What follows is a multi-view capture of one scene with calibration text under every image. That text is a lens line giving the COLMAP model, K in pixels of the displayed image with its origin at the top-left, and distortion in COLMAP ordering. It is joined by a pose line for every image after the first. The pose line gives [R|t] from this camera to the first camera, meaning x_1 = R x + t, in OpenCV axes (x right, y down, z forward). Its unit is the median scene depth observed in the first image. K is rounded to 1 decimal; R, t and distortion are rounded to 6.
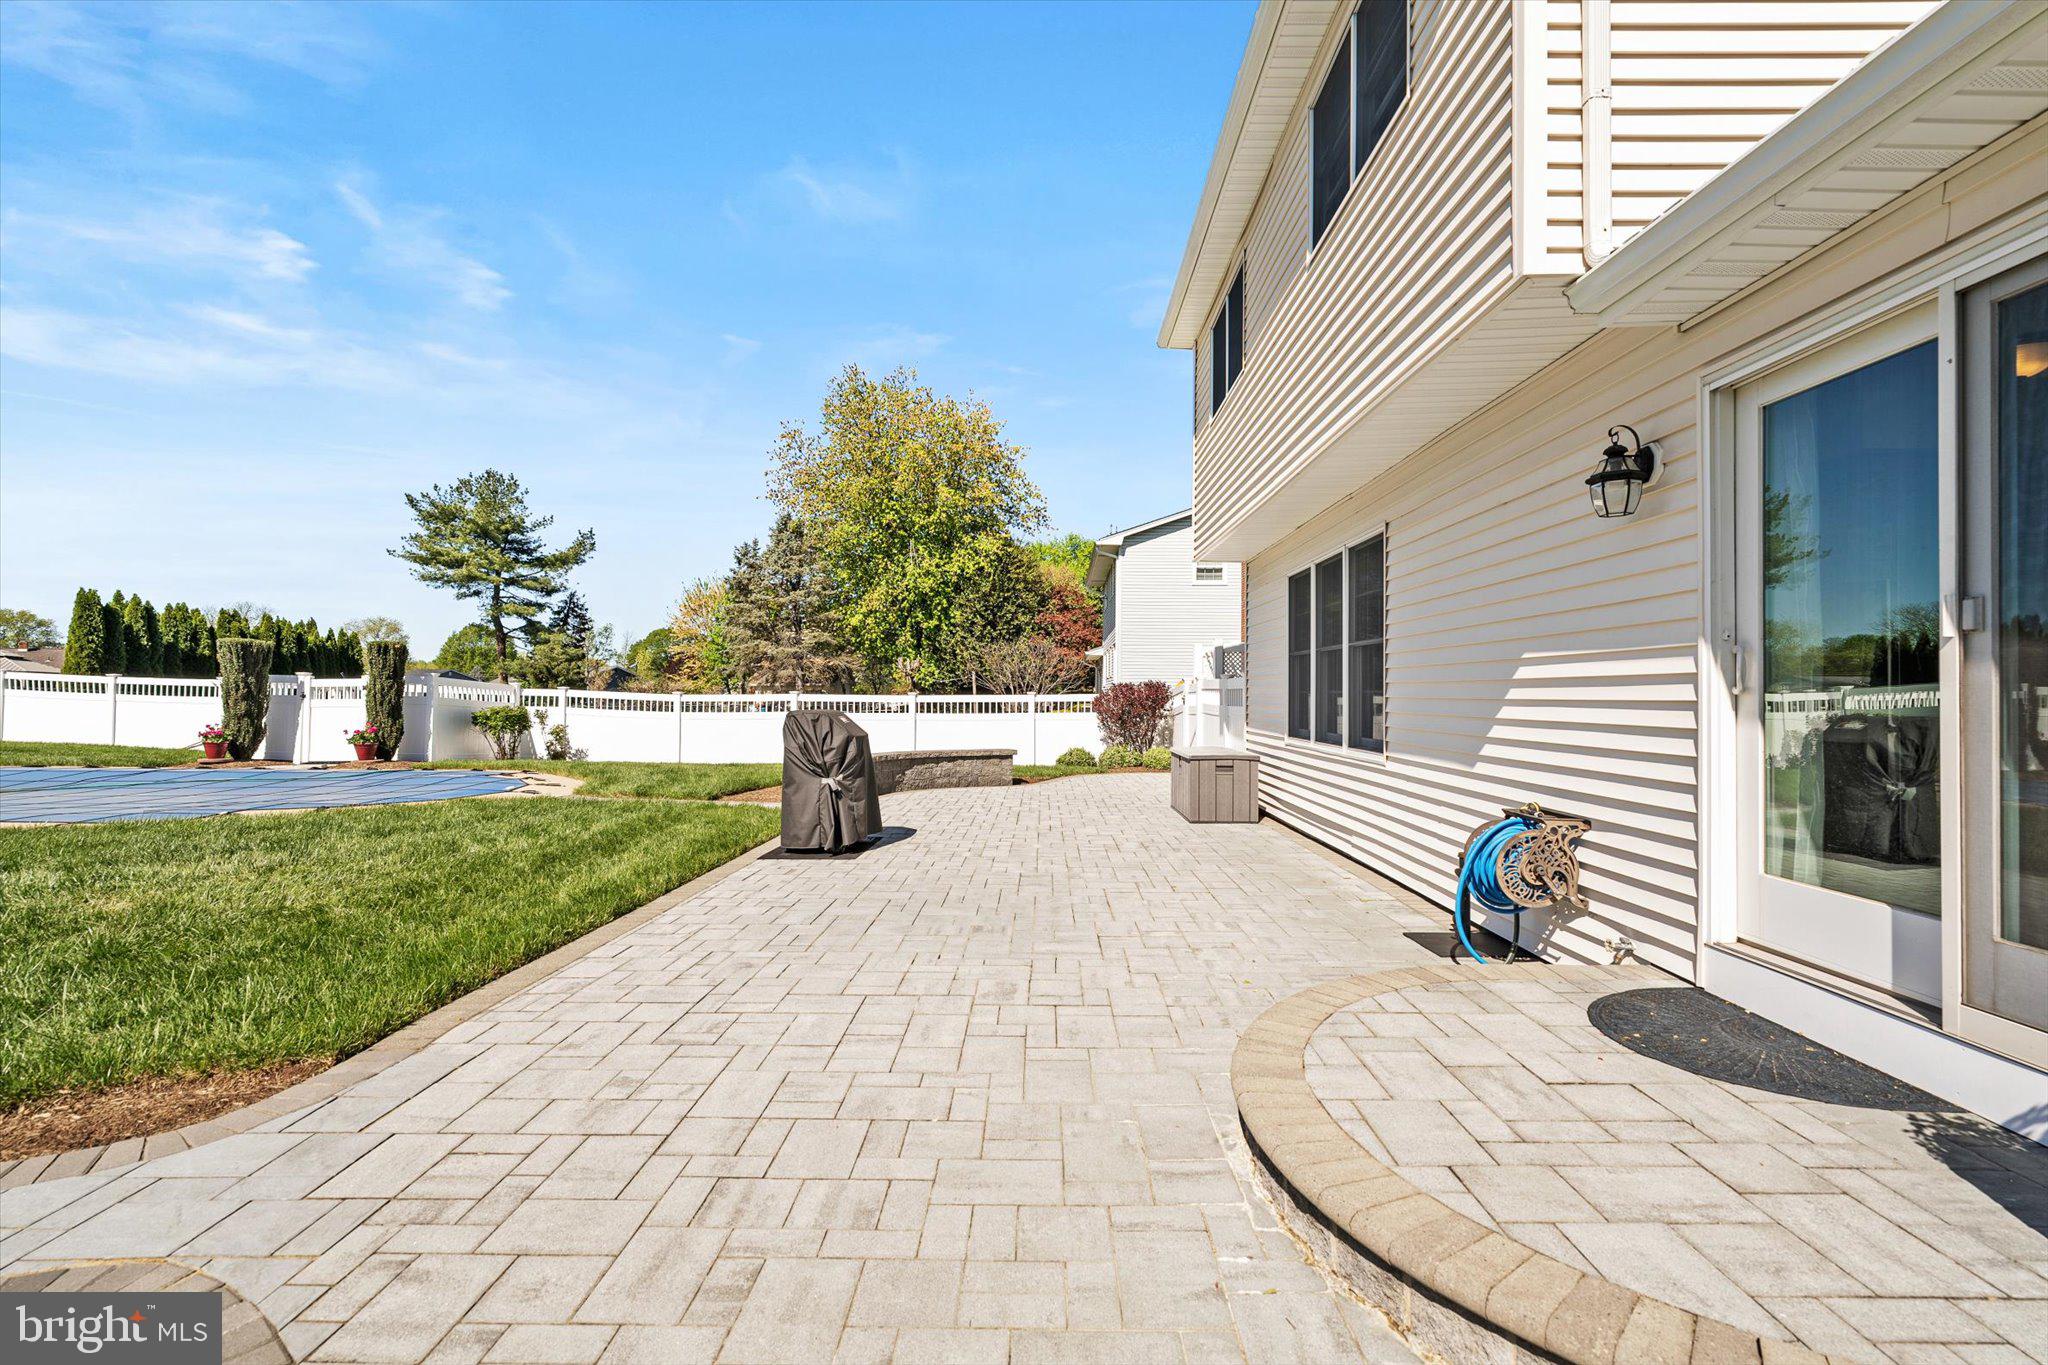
lens RADIAL K [[938.1, 0, 1024.0], [0, 938.1, 682.5], [0, 0, 1]] dist [0.002439, 0.000730]
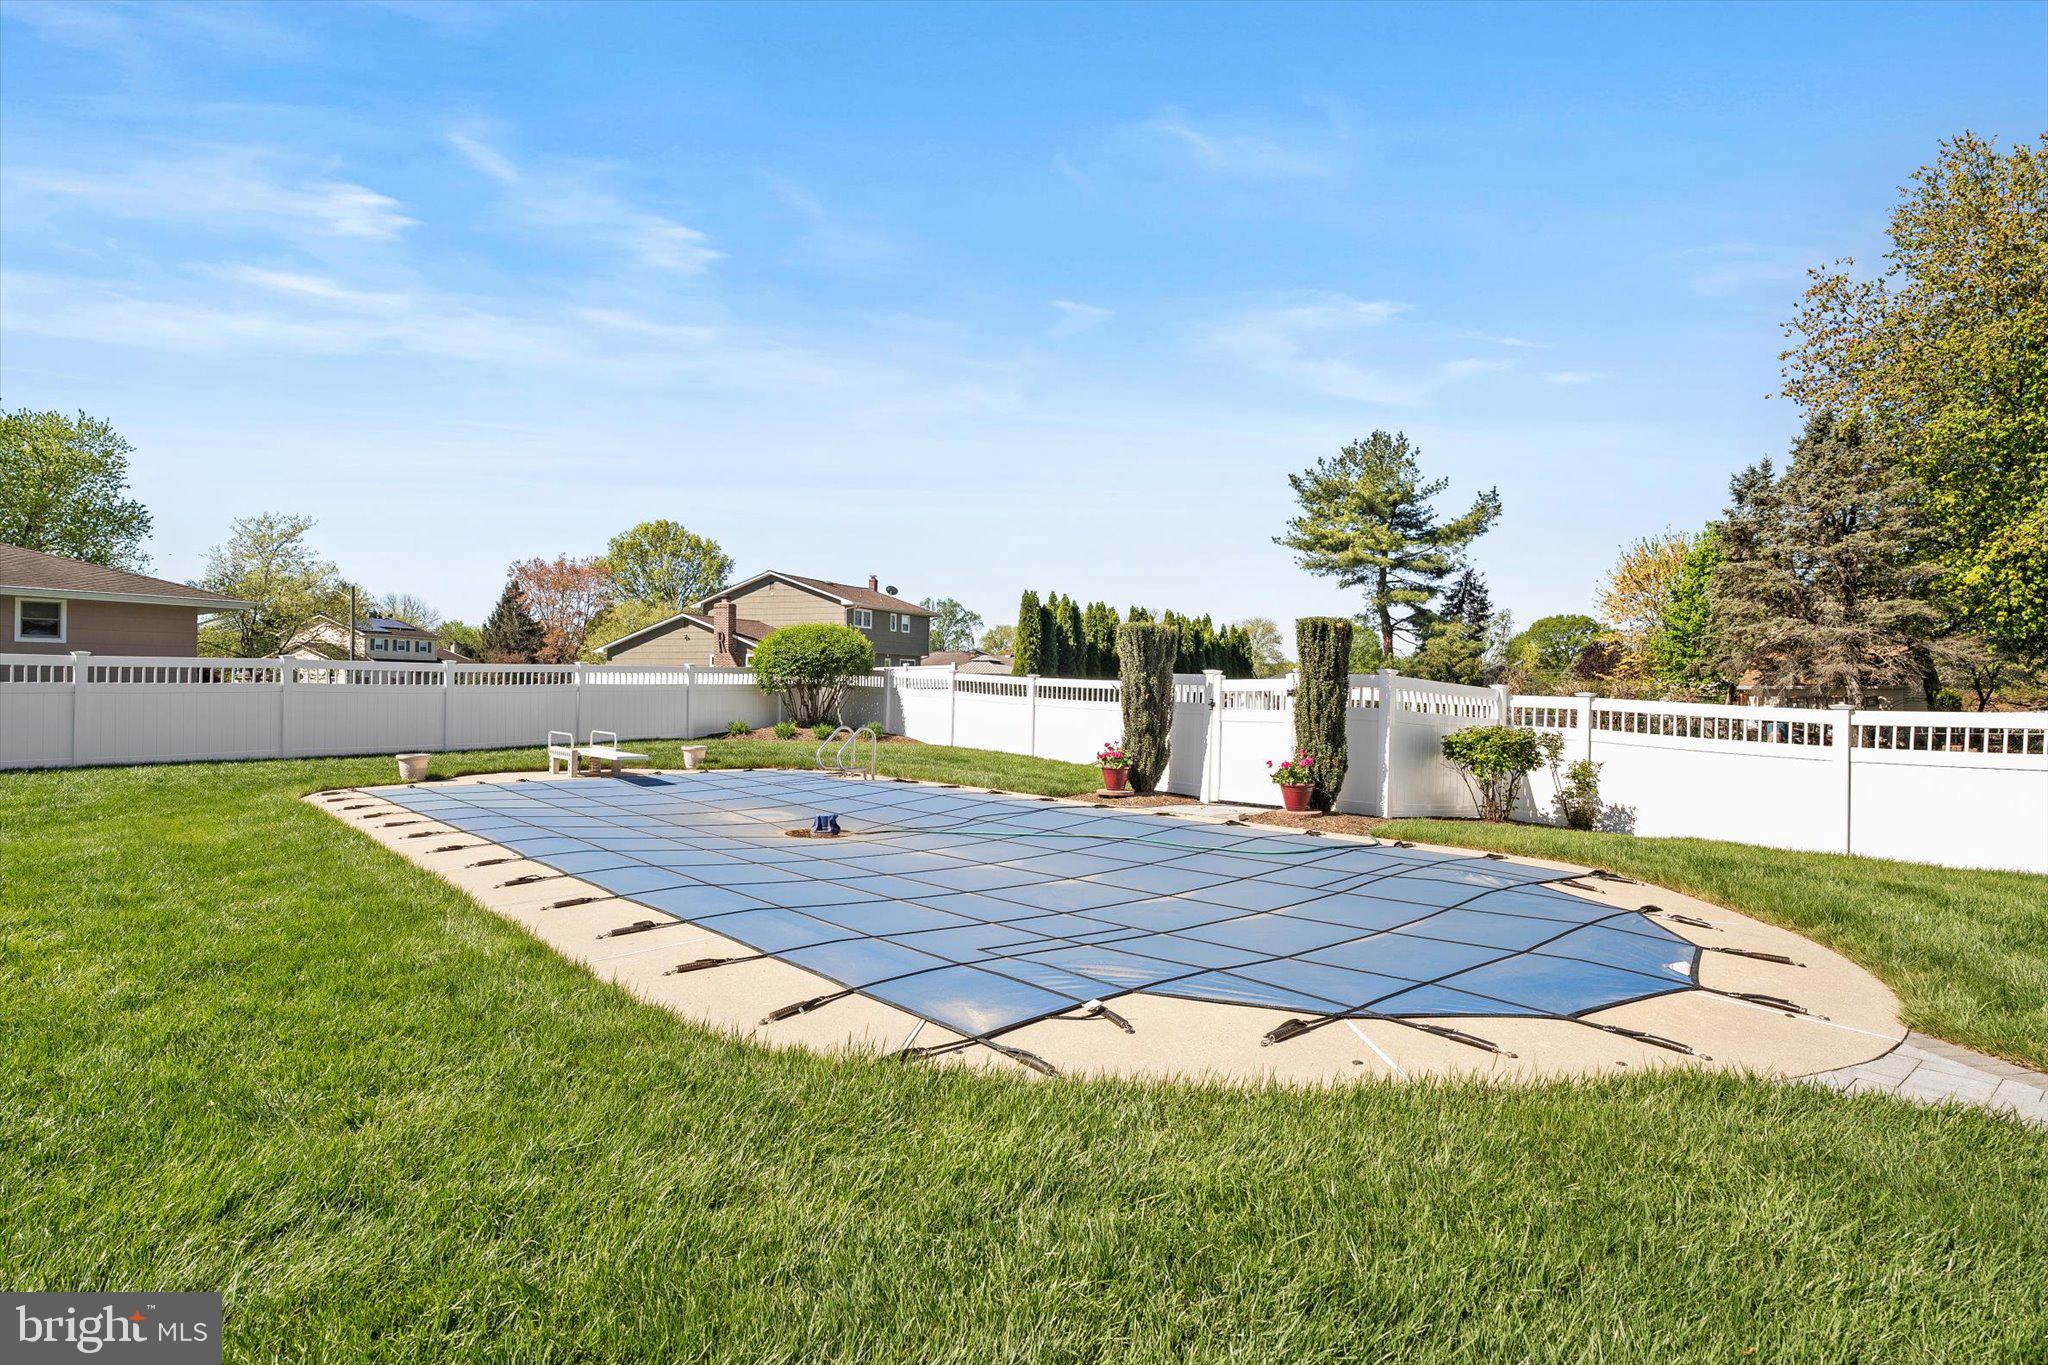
lens RADIAL K [[1065.9, 0, 1024.0], [0, 1065.9, 682.5], [0, 0, 1]] dist [0.001931, 0.000733]
pose [[0.687440, -0.000563, -0.726241, -0.107295], [-0.000300, 0.999999, -0.001059, -0.000248], [0.726241, 0.000945, 0.687440, 0.132231]]
